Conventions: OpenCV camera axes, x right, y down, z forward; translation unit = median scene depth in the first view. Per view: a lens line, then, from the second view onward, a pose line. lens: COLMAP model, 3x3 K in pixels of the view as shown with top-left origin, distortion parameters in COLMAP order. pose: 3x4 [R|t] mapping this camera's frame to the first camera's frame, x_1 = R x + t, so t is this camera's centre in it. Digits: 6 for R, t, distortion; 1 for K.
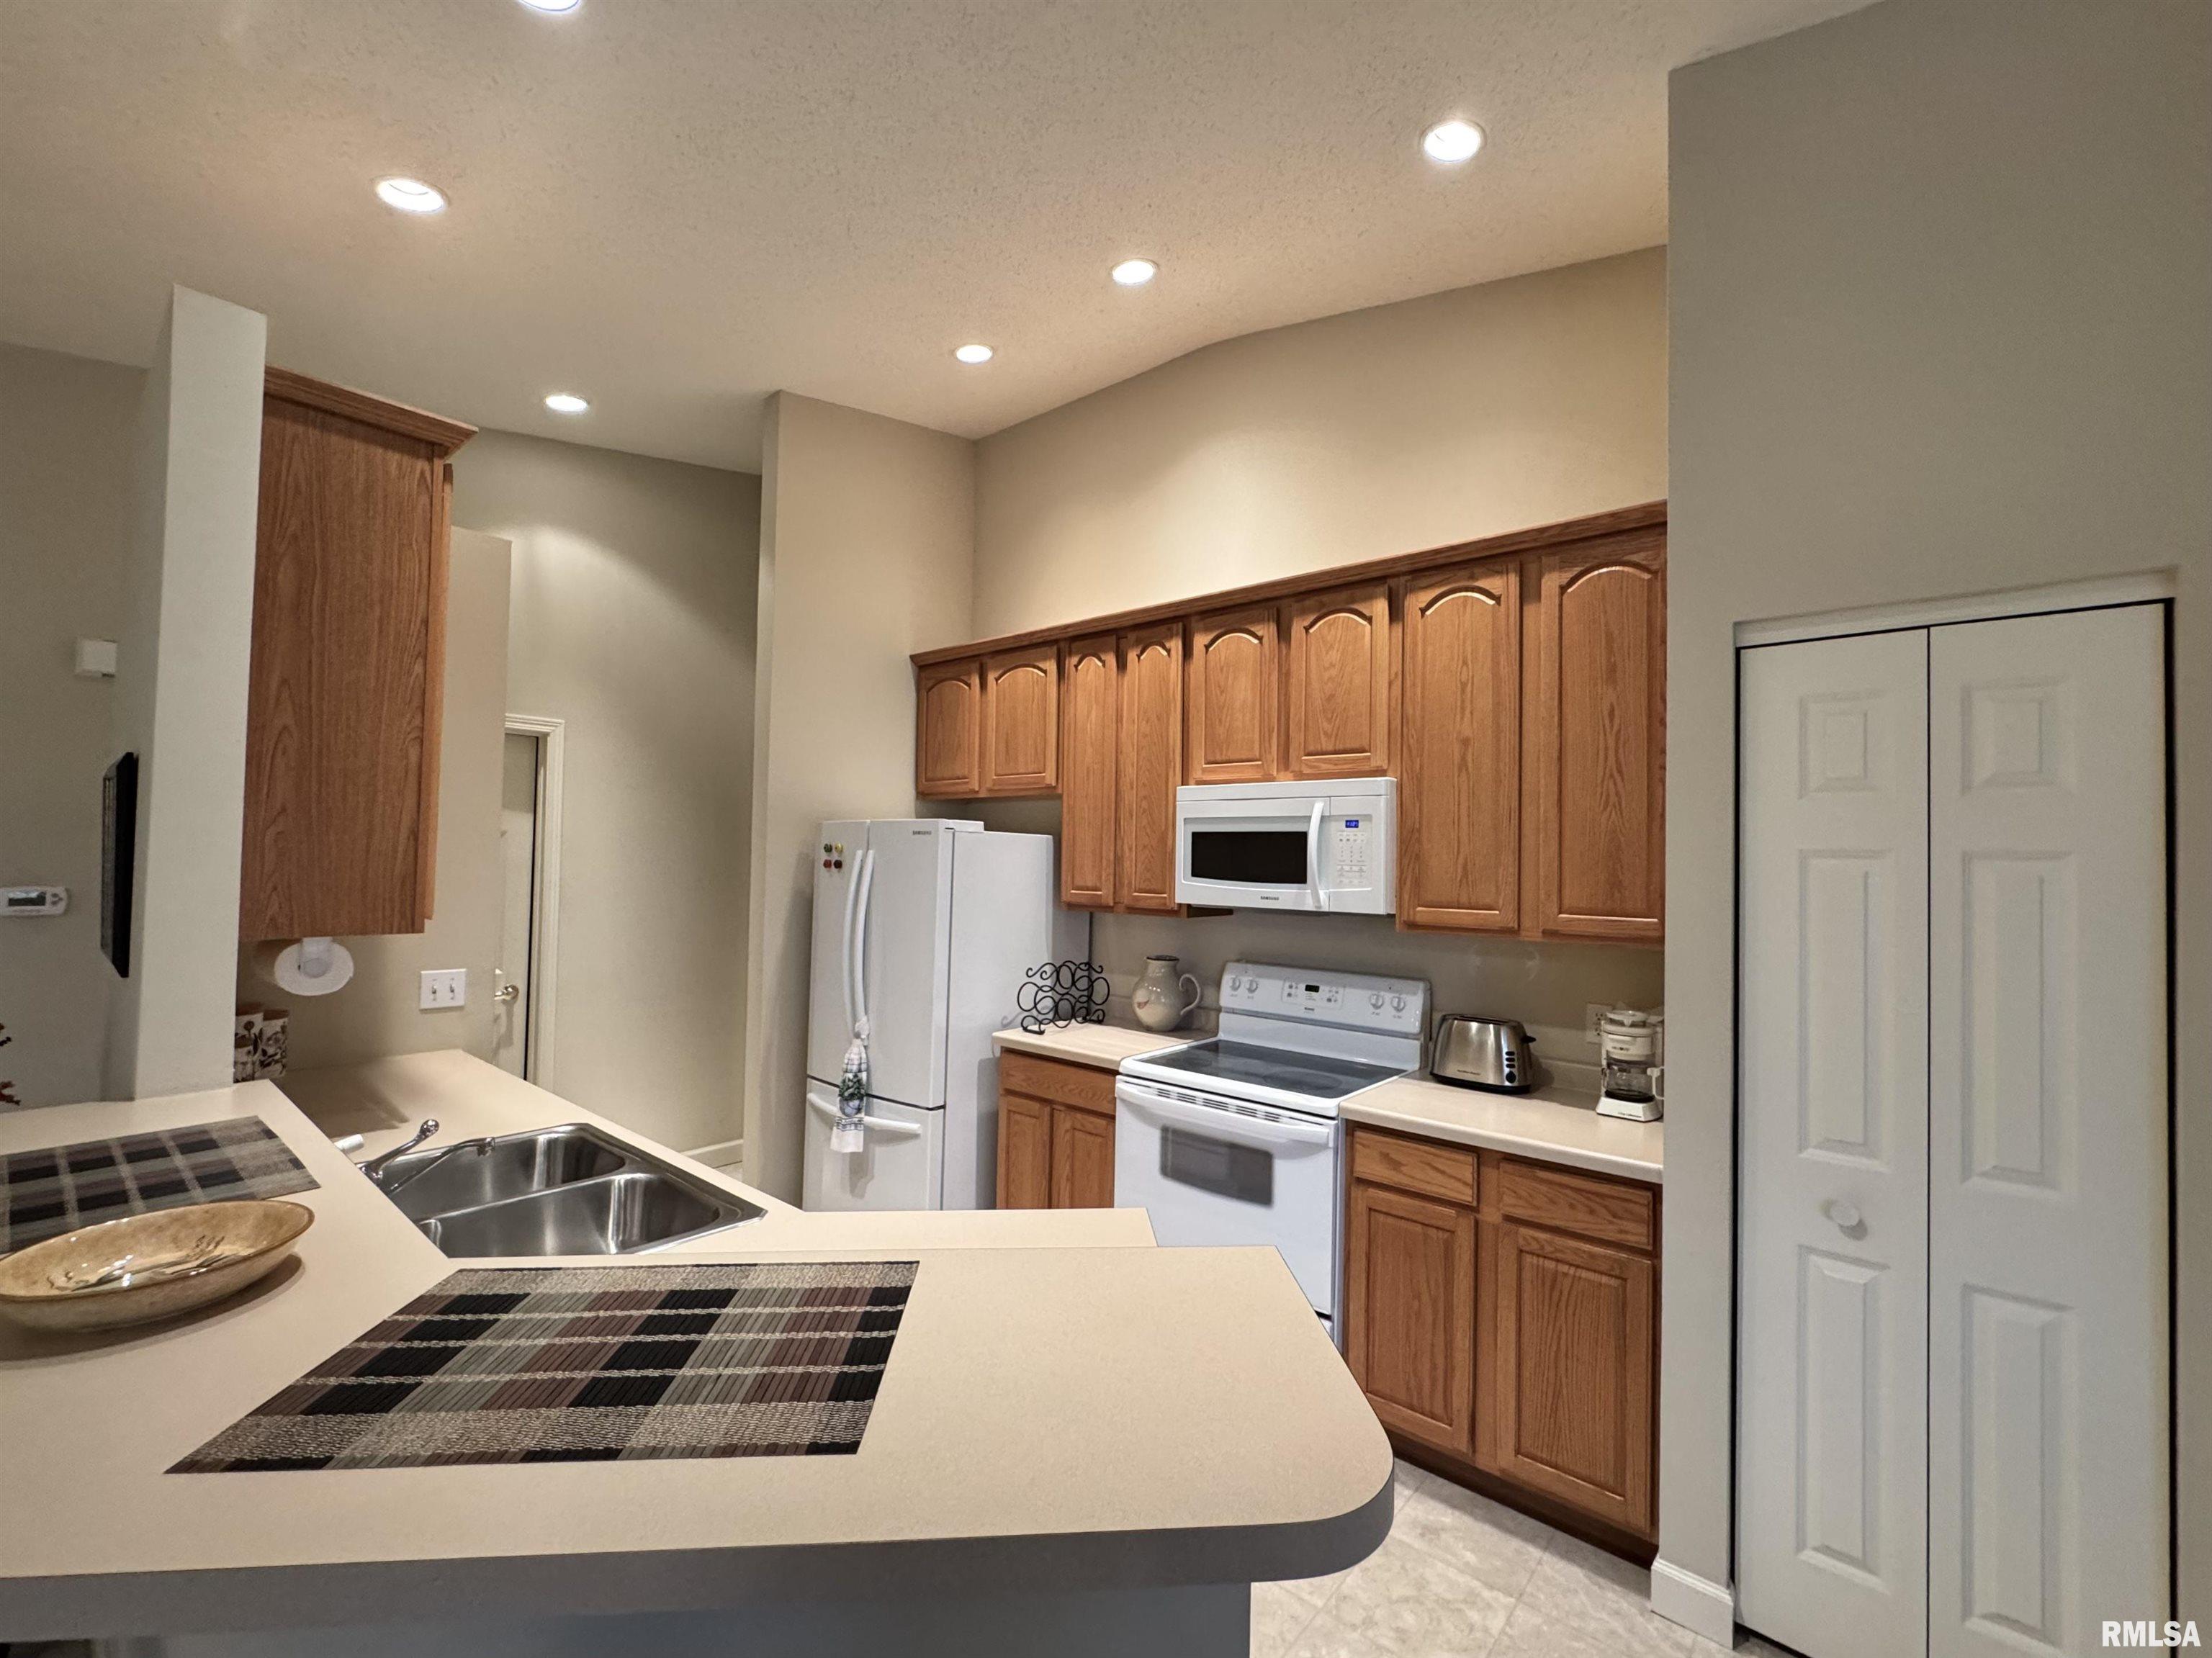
lens RADIAL K [[925.2, 0, 1120.8], [0, 925.2, 837.9], [0, 0, 1]] dist [-0.001998, -0.000076]
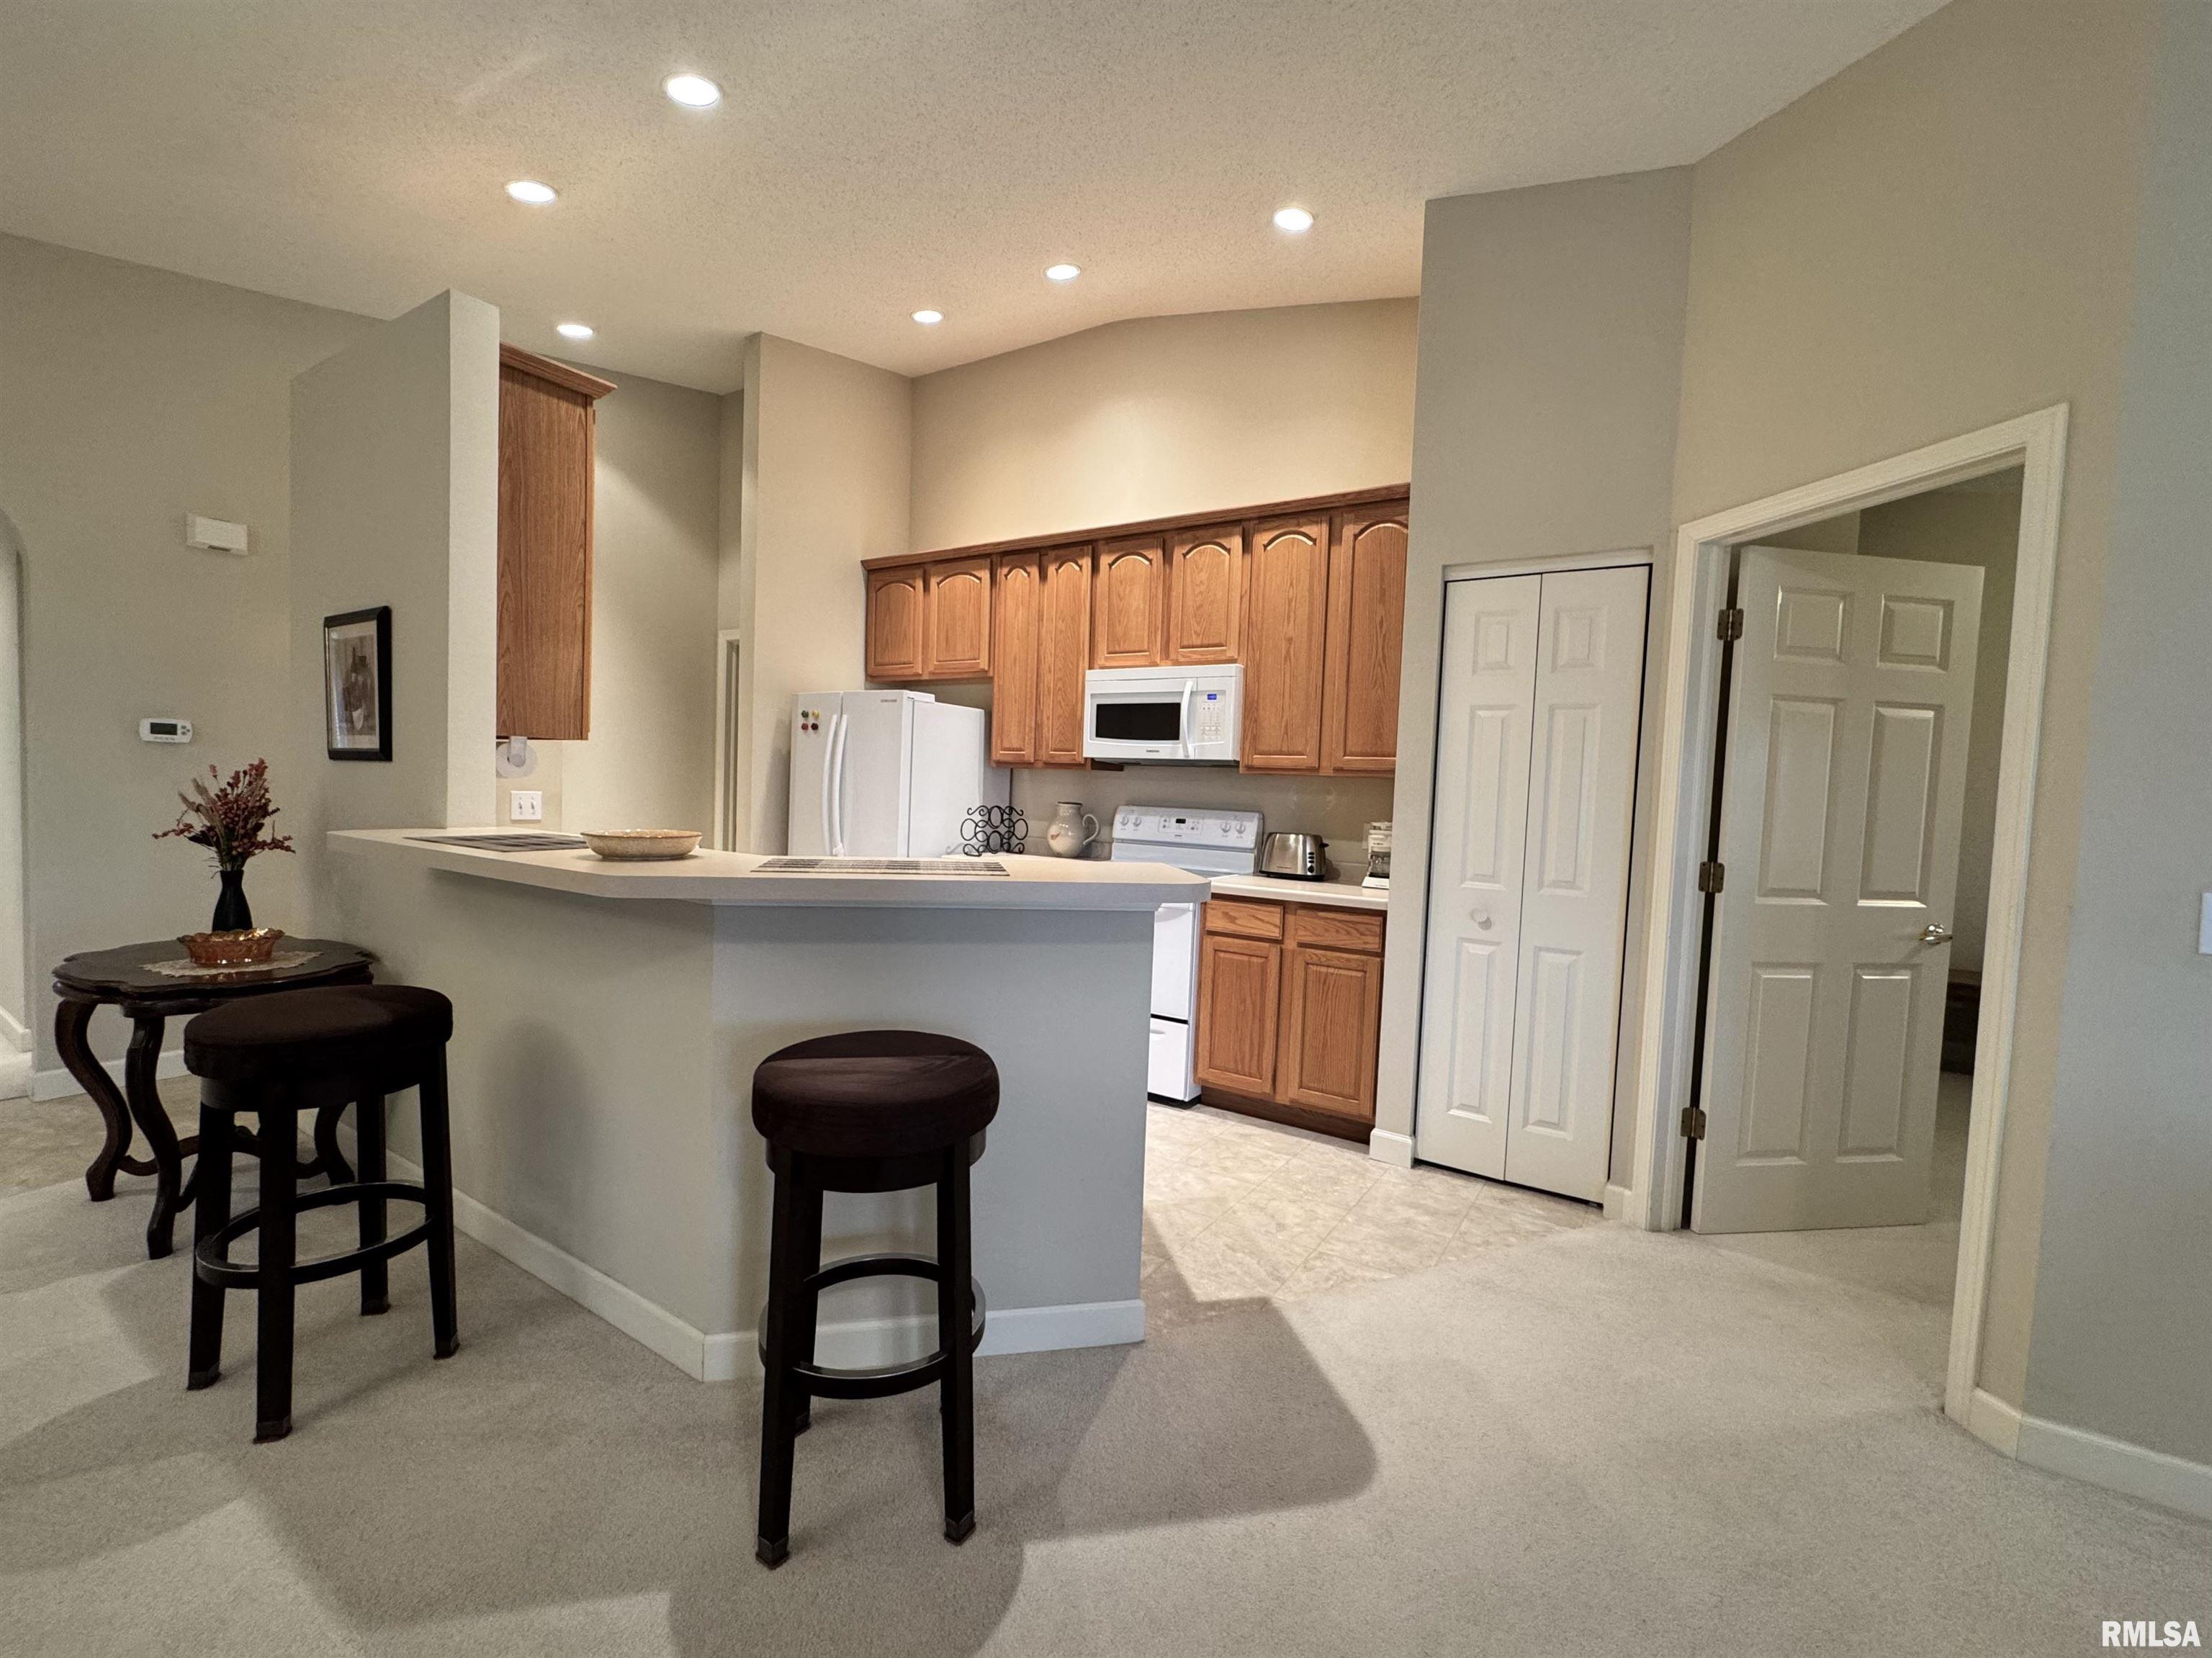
lens RADIAL K [[936.2, 0, 1100.1], [0, 936.2, 831.9], [0, 0, 1]] dist [-0.001383, 0.000109]
pose [[0.992839, 0.011763, 0.118882, -0.090023], [-0.020965, 0.996852, 0.076459, 0.086238], [-0.117608, -0.078404, 0.989960, -0.423611]]
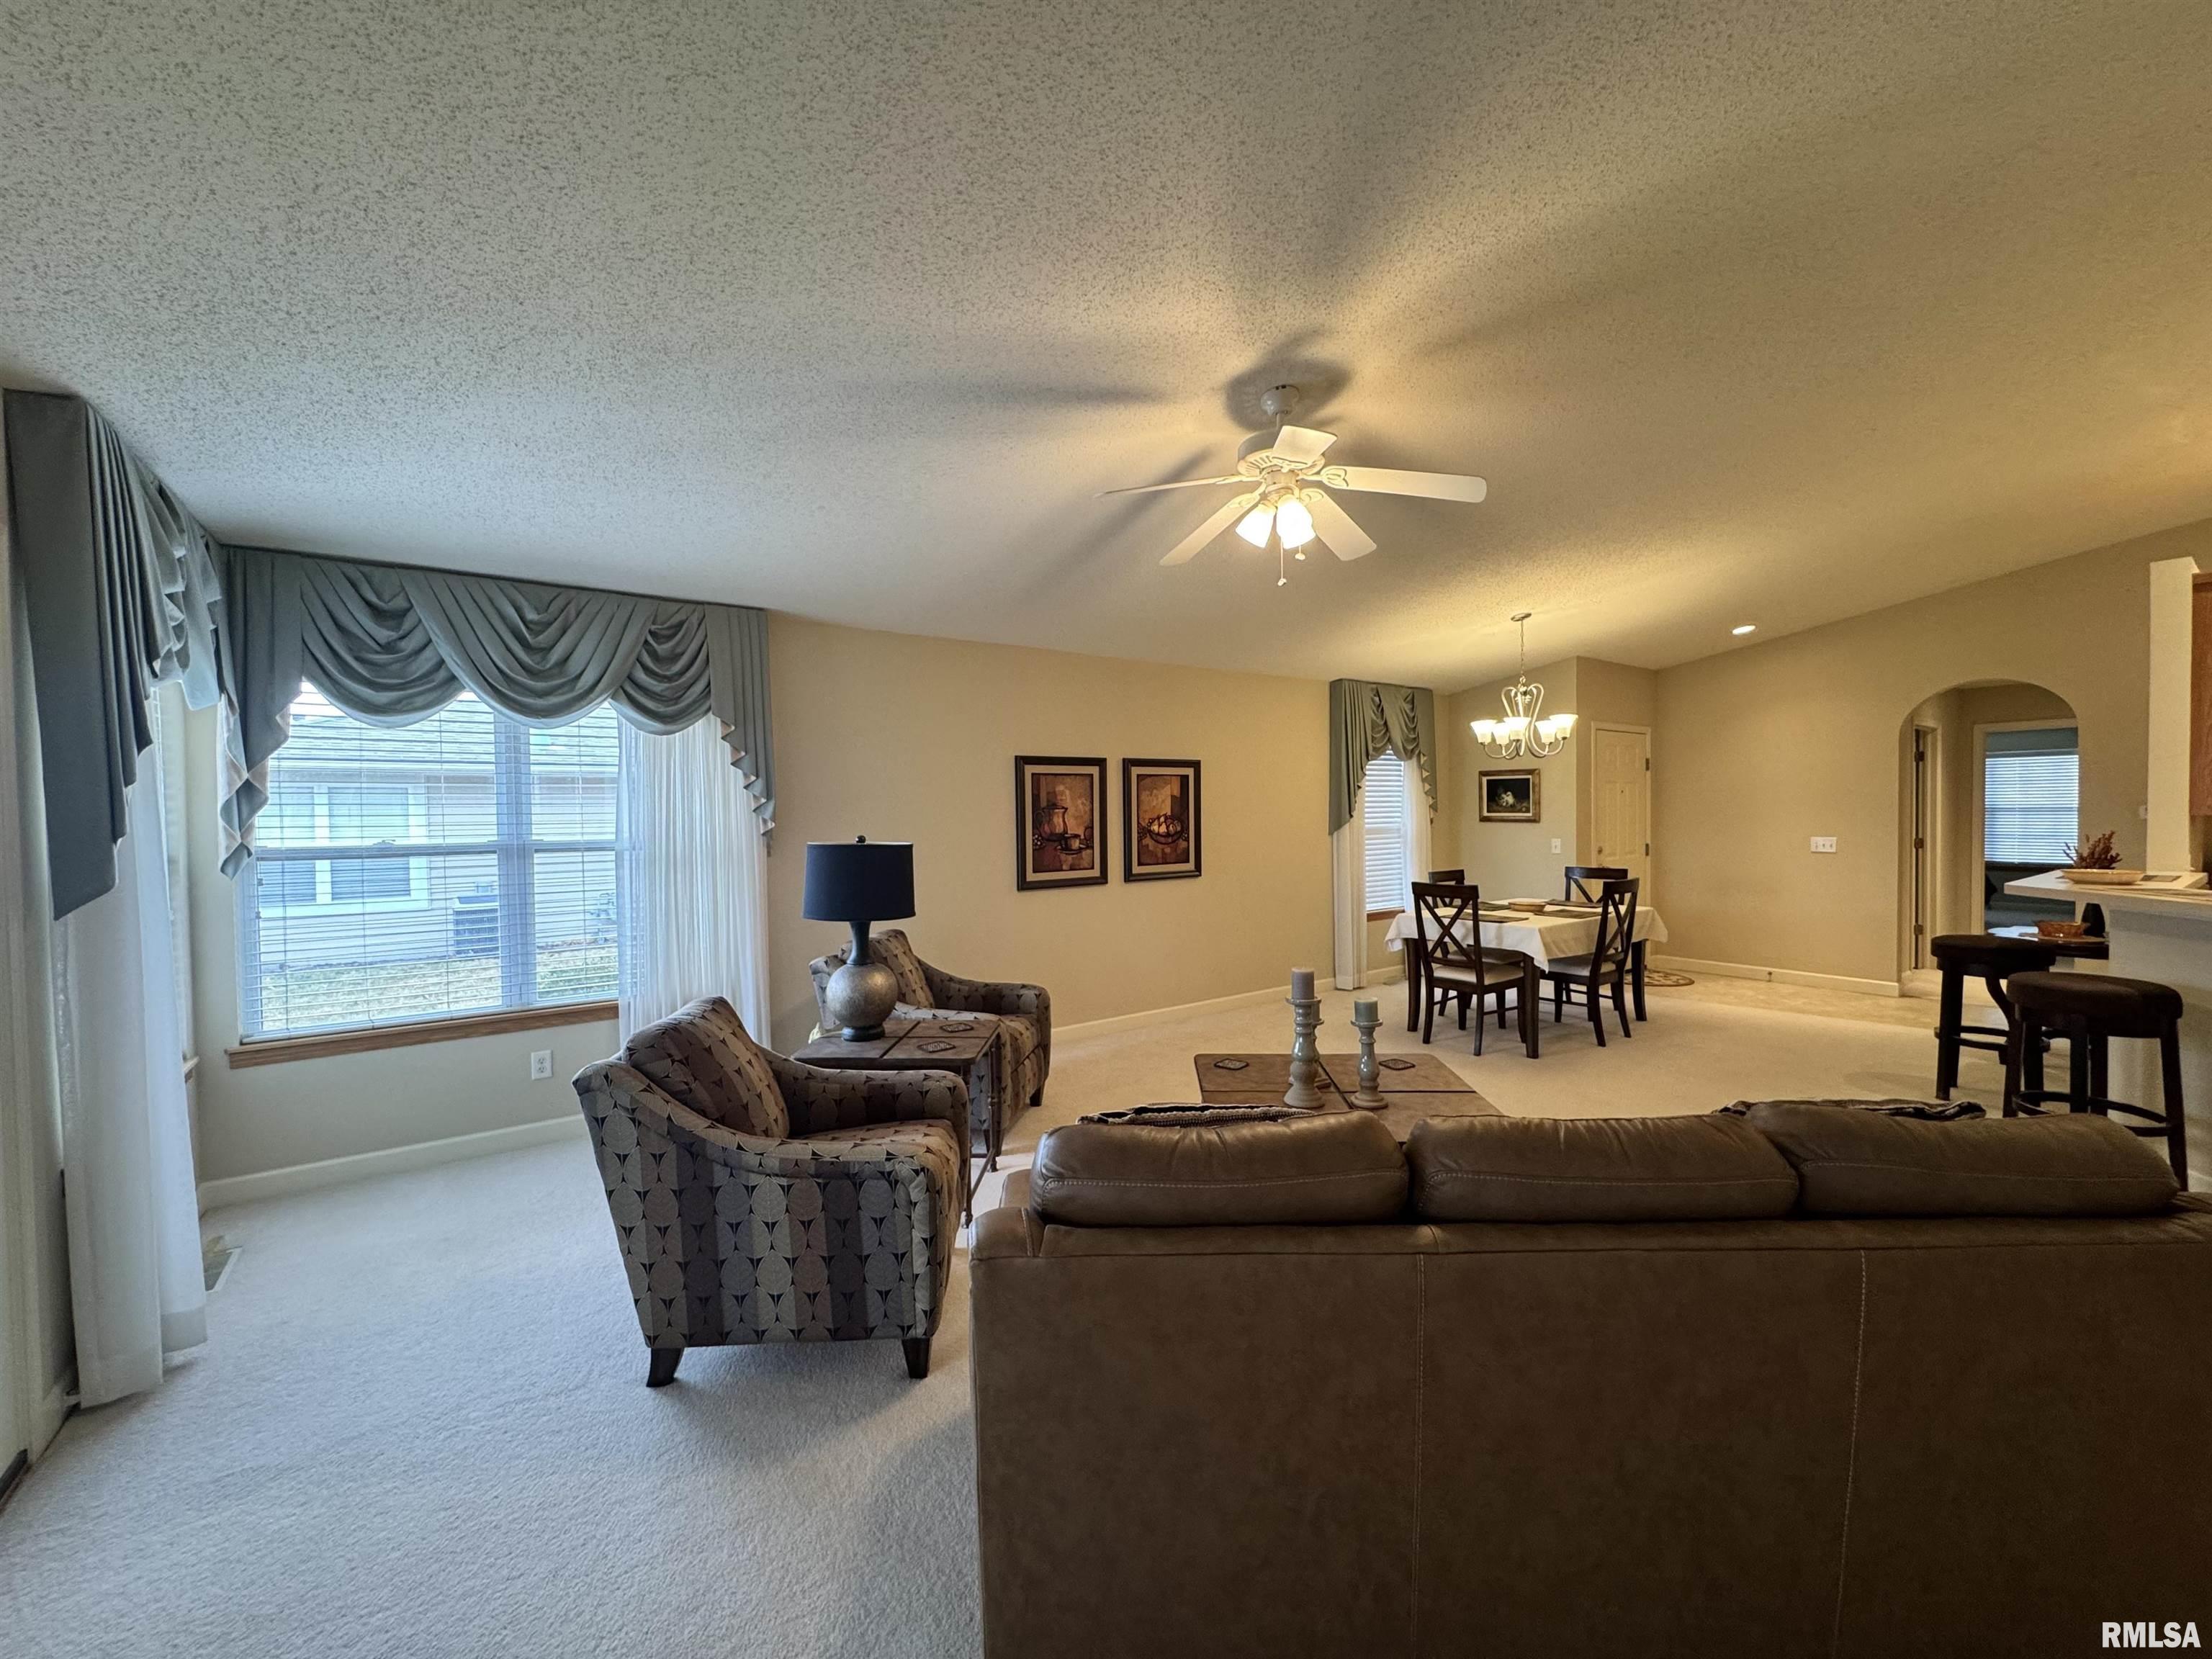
lens RADIAL K [[883.4, 0, 1105.4], [0, 883.4, 835.8], [0, 0, 1]] dist [-0.002491, 0.000415]
pose [[-0.241816, 0.009585, -0.970275, 1.292636], [0.028547, 0.999589, 0.002760, 0.052860], [0.969902, -0.027032, -0.241990, -0.781588]]
